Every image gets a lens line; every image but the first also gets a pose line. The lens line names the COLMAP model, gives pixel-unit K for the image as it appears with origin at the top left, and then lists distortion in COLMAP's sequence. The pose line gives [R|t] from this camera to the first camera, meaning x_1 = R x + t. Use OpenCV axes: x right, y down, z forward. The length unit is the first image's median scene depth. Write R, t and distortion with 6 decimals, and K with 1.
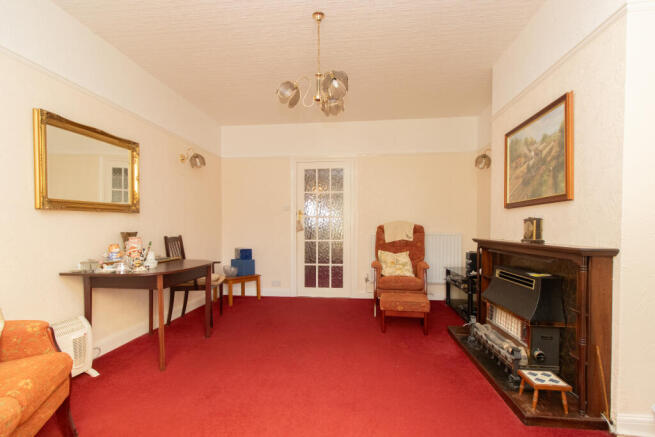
lens RADIAL K [[307.9, 0, 327.5], [0, 307.9, 218.5], [0, 0, 1]] dist [-0.000190, -0.000036]
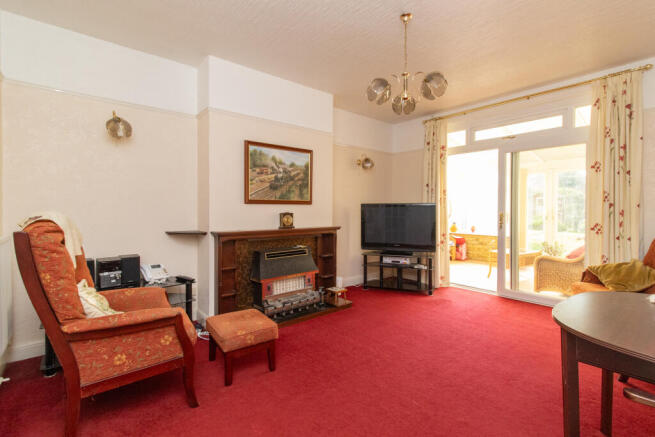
lens RADIAL K [[307.9, 0, 327.5], [0, 307.9, 218.5], [0, 0, 1]] dist [-0.000190, -0.000036]
pose [[-0.723855, -0.009005, 0.689893, -0.581250], [-0.012541, 0.999921, -0.000107, 0.026596], [-0.689838, -0.008729, -0.723911, 2.071661]]
